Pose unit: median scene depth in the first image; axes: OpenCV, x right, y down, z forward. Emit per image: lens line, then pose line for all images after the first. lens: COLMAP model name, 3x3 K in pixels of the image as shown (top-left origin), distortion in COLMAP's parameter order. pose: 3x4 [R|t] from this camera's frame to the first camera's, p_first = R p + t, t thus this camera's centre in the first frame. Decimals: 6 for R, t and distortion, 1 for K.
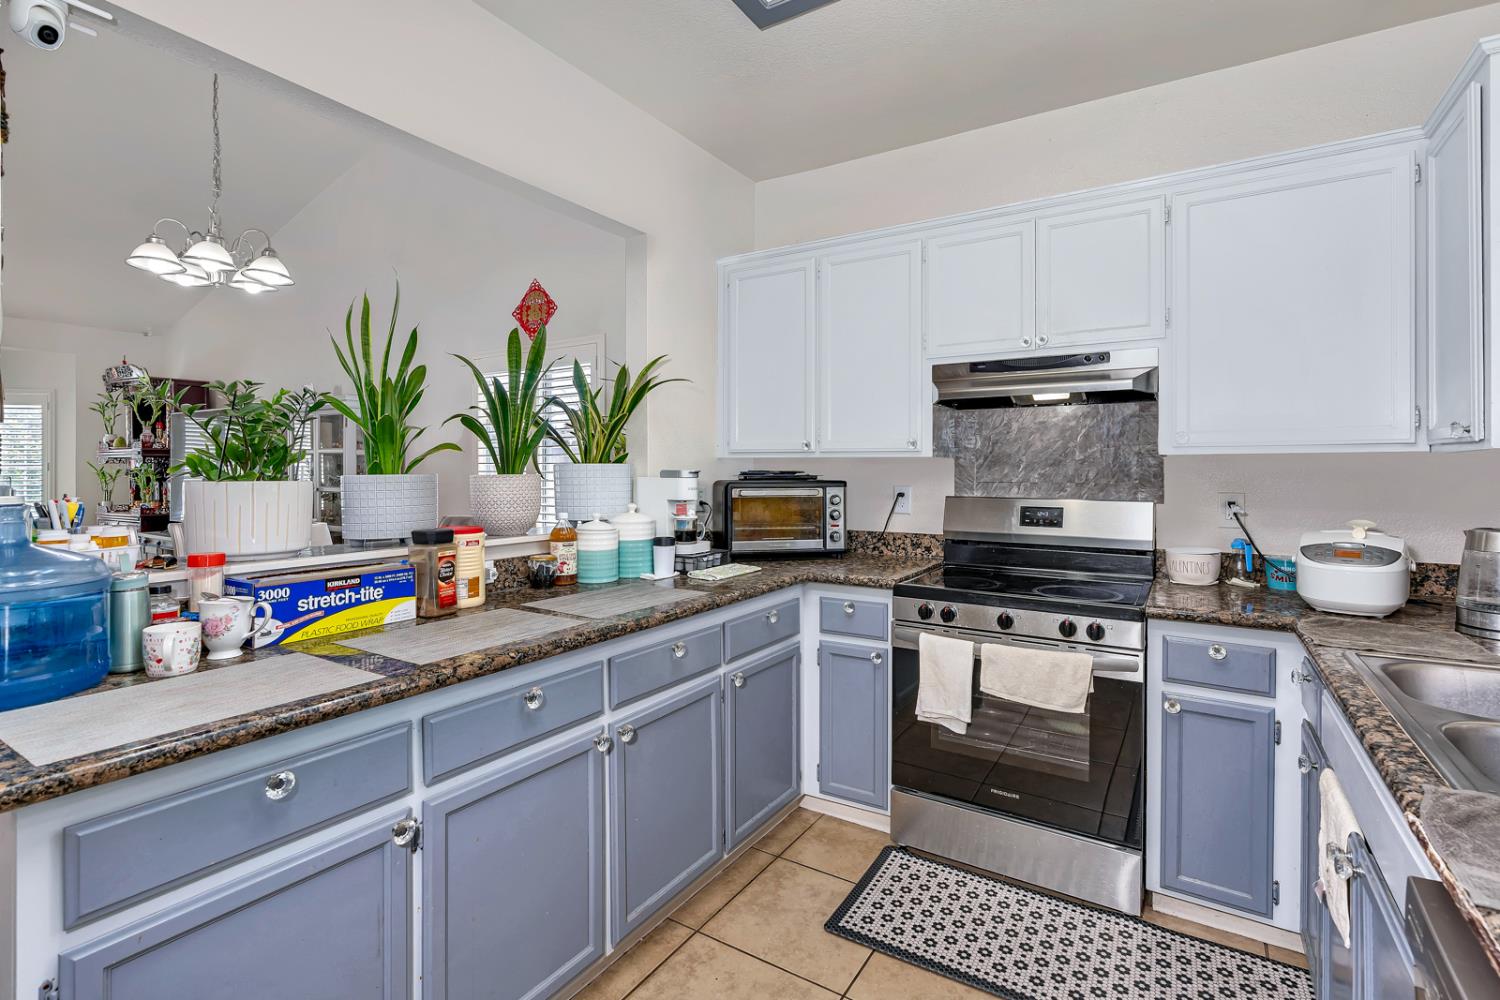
lens RADIAL K [[704.5, 0, 748.0], [0, 704.5, 475.6], [0, 0, 1]] dist [-0.003948, -0.000305]
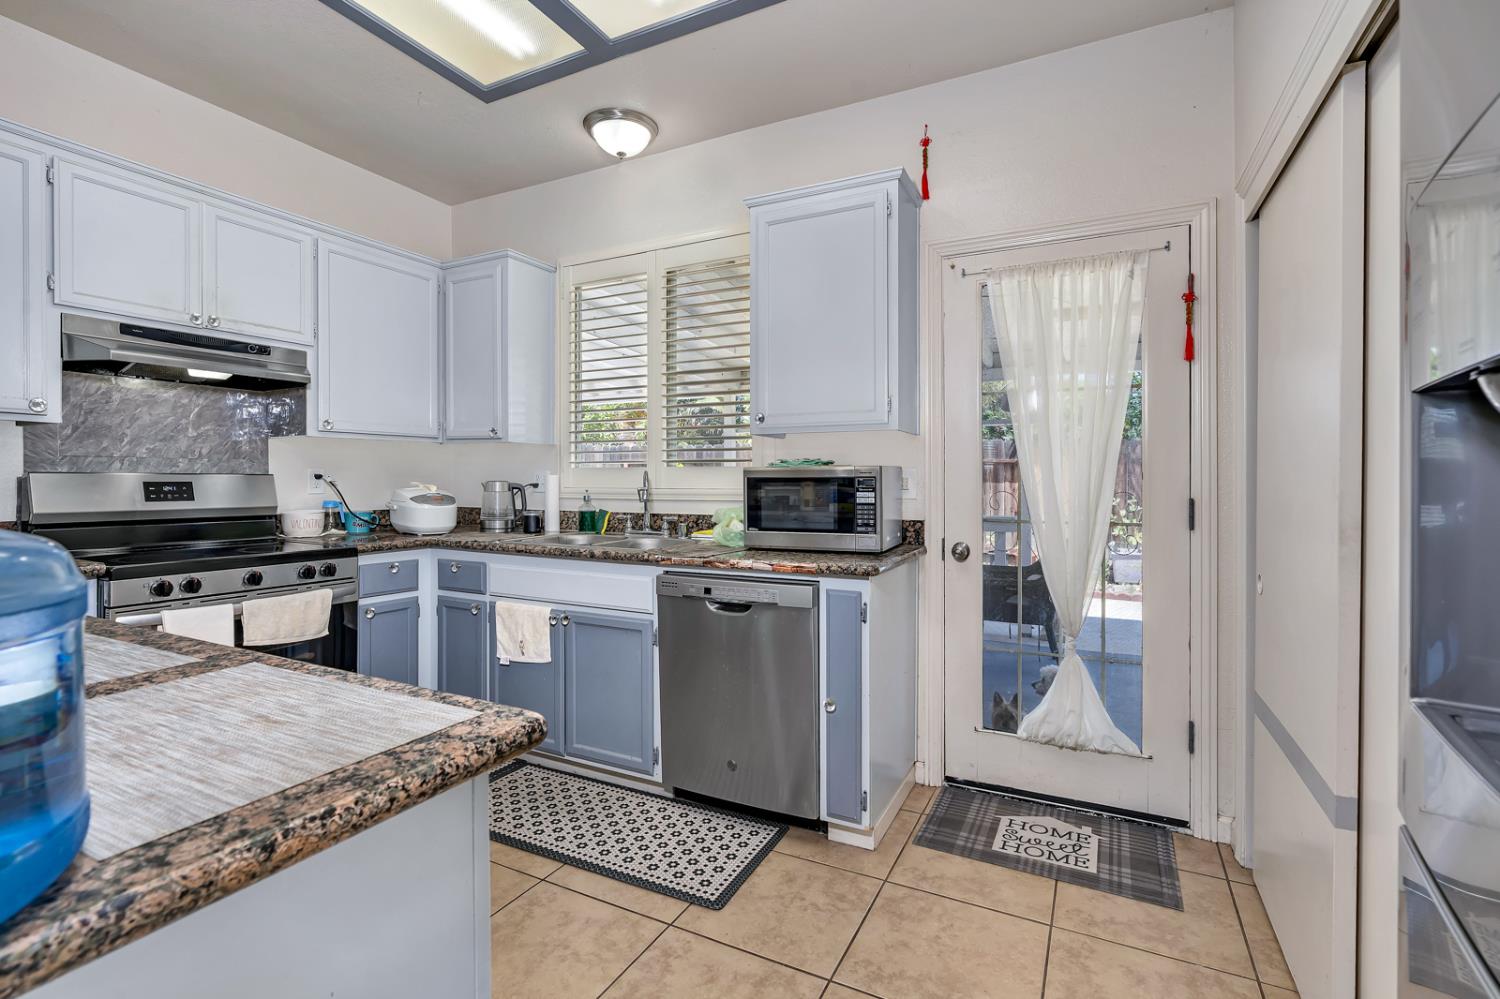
lens RADIAL K [[704.5, 0, 747.3], [0, 704.5, 487.2], [0, 0, 1]] dist [-0.003948, -0.000305]
pose [[-0.090733, -0.012371, 0.995798, -0.666546], [0.003806, 0.999911, 0.012769, 0.044000], [-0.995868, 0.004949, -0.090678, 0.276464]]
